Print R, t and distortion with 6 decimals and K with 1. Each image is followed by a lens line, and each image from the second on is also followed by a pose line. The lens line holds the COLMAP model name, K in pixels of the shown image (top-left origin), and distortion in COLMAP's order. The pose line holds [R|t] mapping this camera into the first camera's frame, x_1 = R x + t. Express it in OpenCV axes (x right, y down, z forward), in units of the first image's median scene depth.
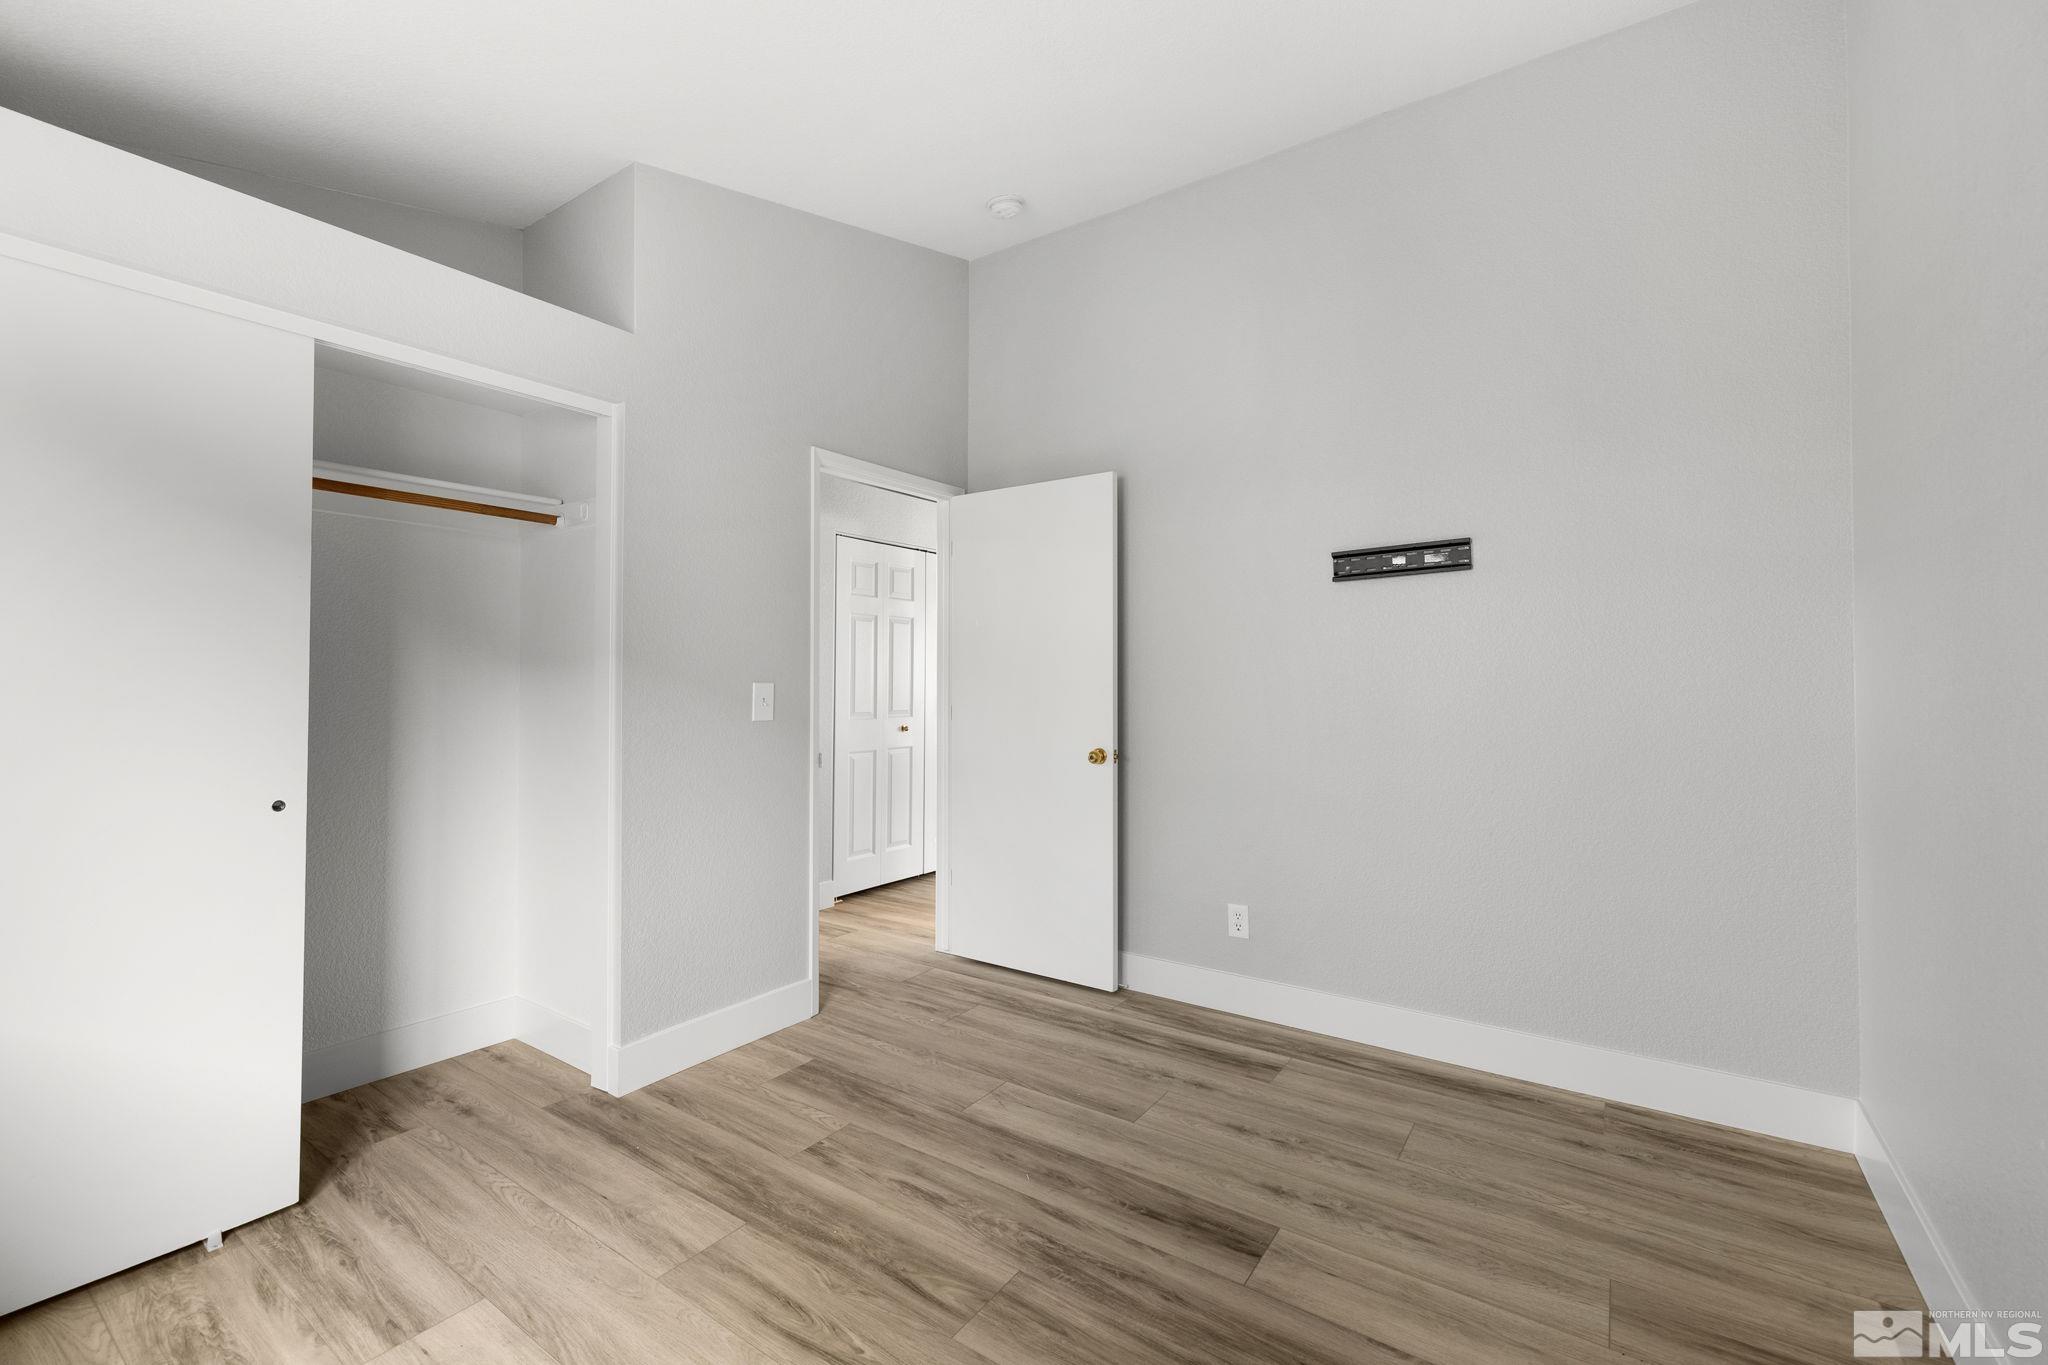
lens RADIAL K [[859.2, 0, 1007.6], [0, 859.2, 681.4], [0, 0, 1]] dist [0.001655, 0.000321]
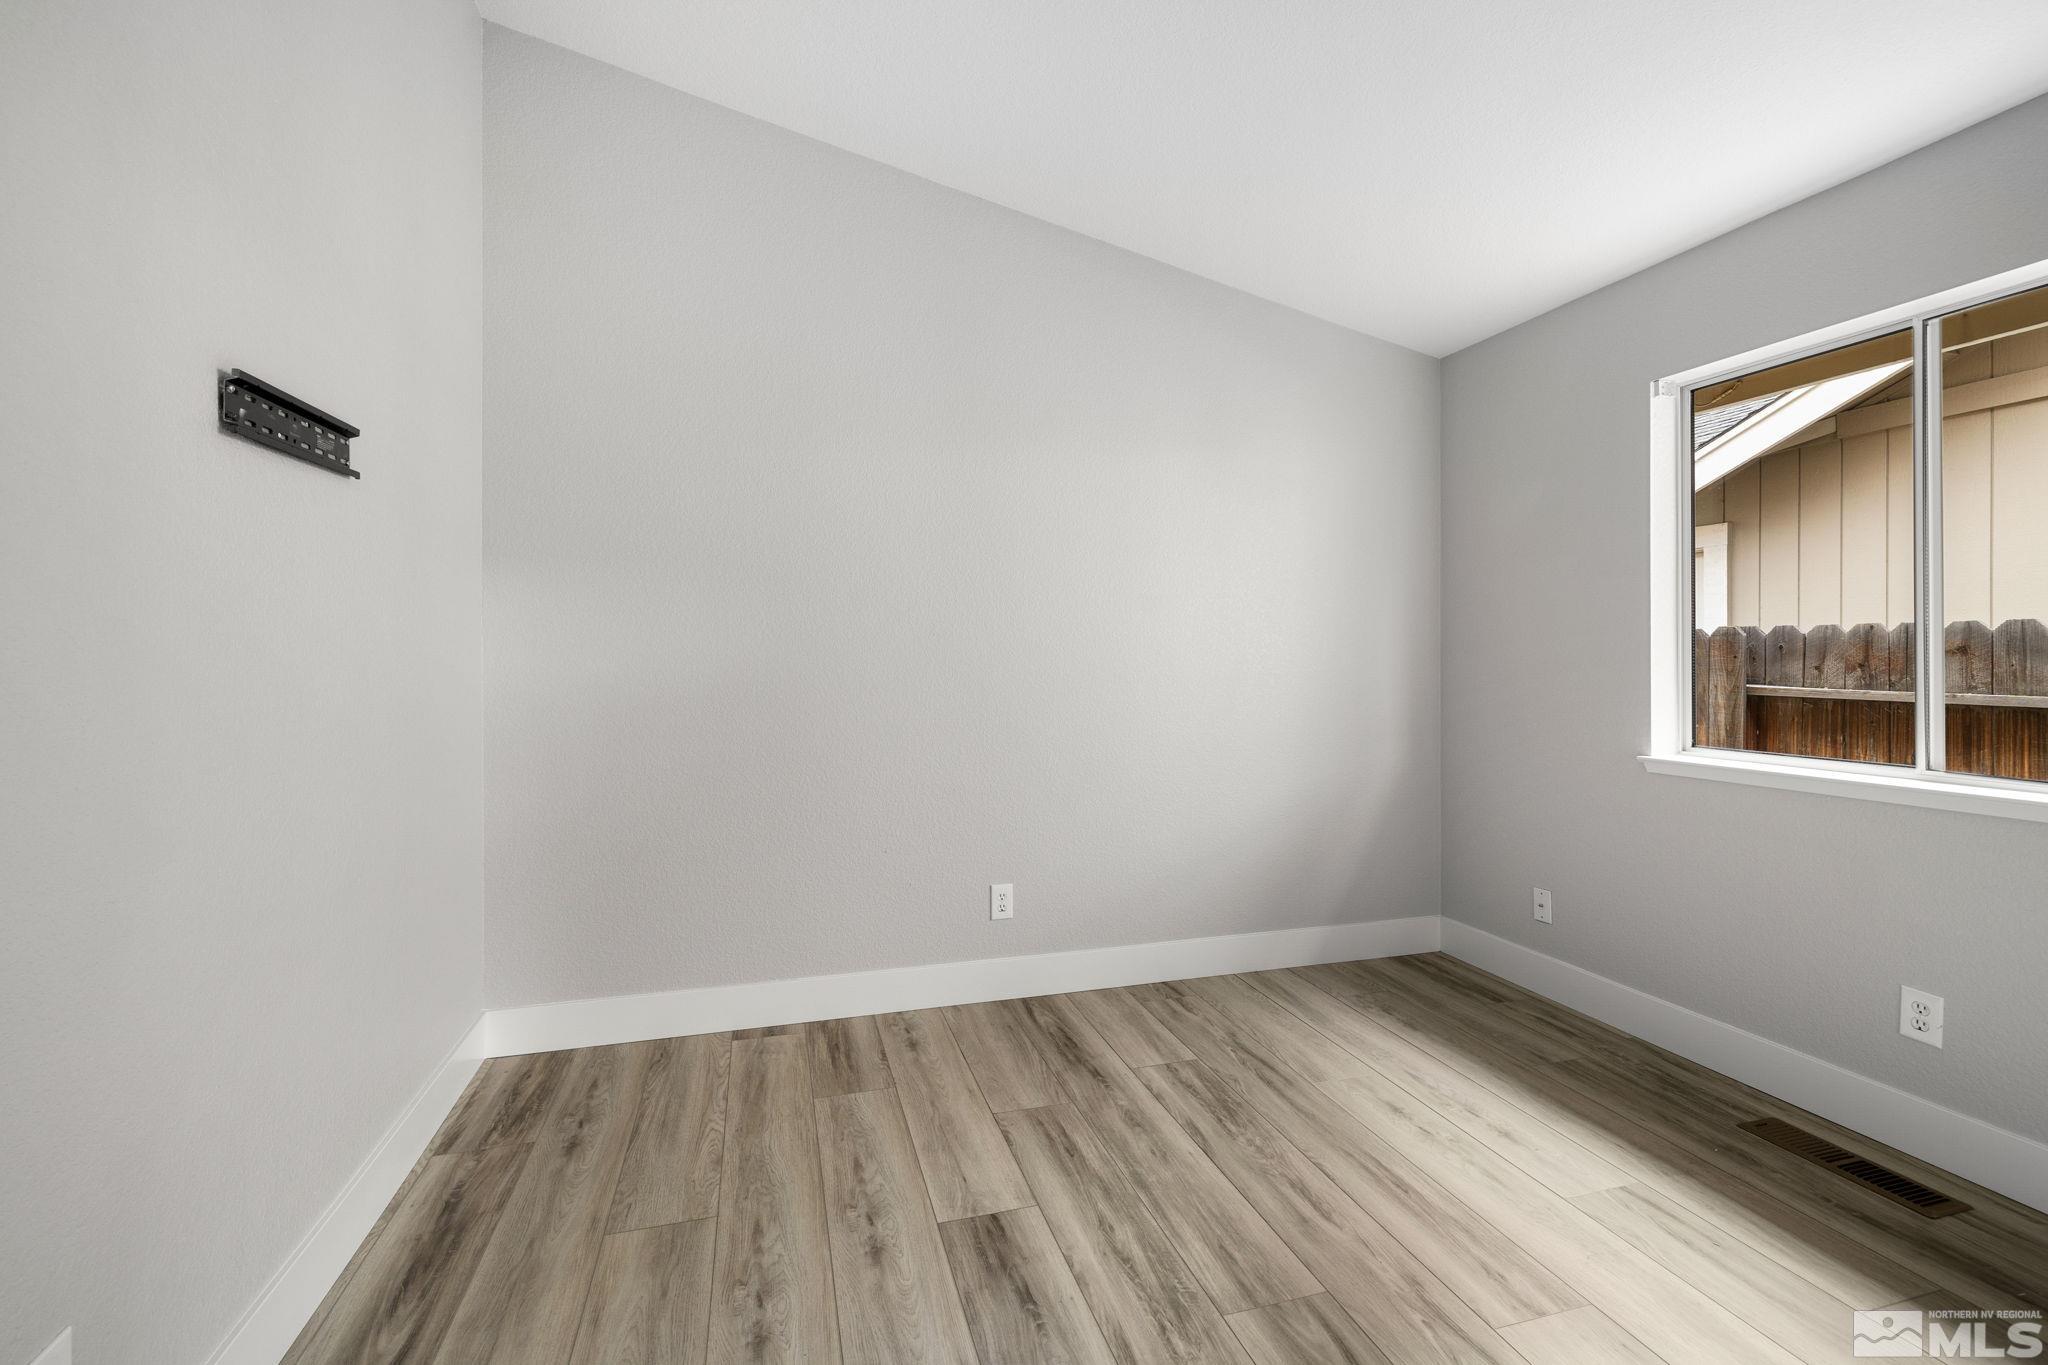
lens RADIAL K [[859.2, 0, 1024.1], [0, 859.2, 666.0], [0, 0, 1]] dist [0.001655, 0.000321]
pose [[-0.780464, -0.008507, 0.625142, -0.357342], [0.004761, 0.999798, 0.019549, 0.004029], [-0.625182, 0.018234, -0.780266, 1.731107]]
